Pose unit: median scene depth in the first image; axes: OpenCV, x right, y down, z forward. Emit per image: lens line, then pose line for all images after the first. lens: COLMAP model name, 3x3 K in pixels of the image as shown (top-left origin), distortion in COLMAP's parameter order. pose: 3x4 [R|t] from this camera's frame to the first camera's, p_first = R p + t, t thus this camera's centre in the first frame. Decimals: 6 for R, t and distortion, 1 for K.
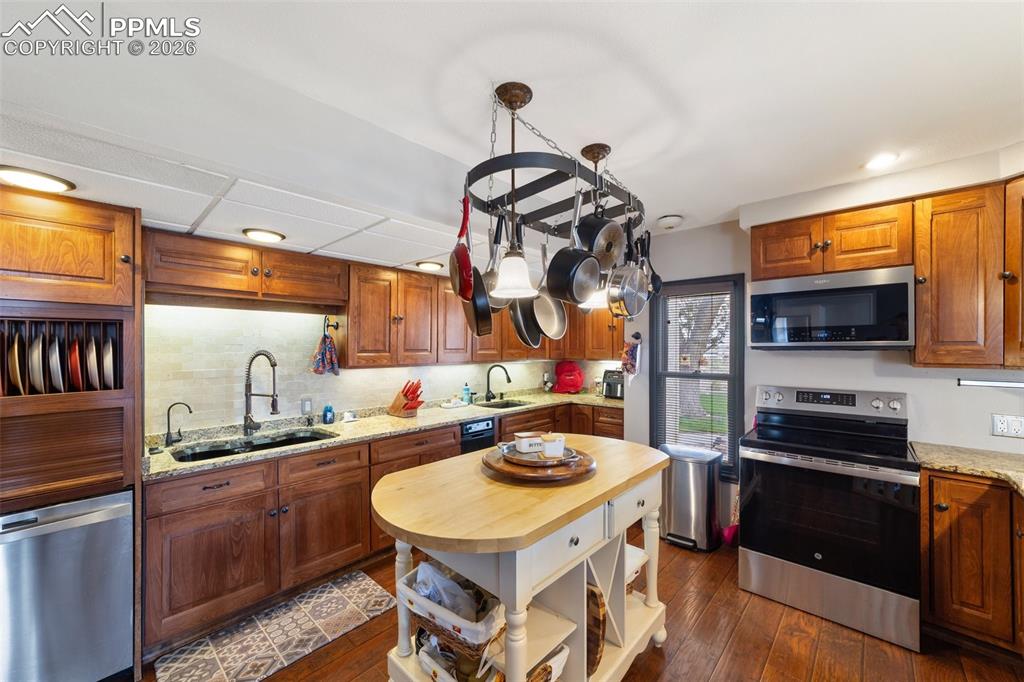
lens RADIAL K [[395.0, 0, 511.1], [0, 395.0, 346.3], [0, 0, 1]] dist [-0.019285, 0.008263]
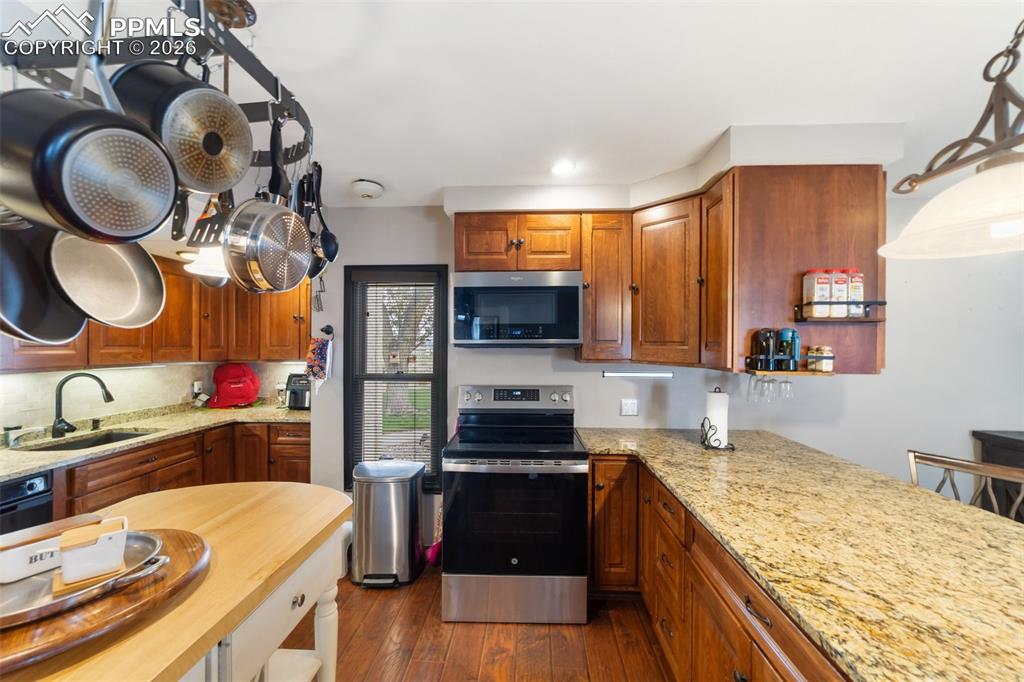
lens RADIAL K [[395.0, 0, 511.1], [0, 395.0, 346.3], [0, 0, 1]] dist [-0.019285, 0.008263]
pose [[0.767040, -0.000039, 0.641599, 0.125059], [-0.004860, 0.999971, 0.005871, 0.000039], [-0.641581, -0.007621, 0.767018, 0.211770]]
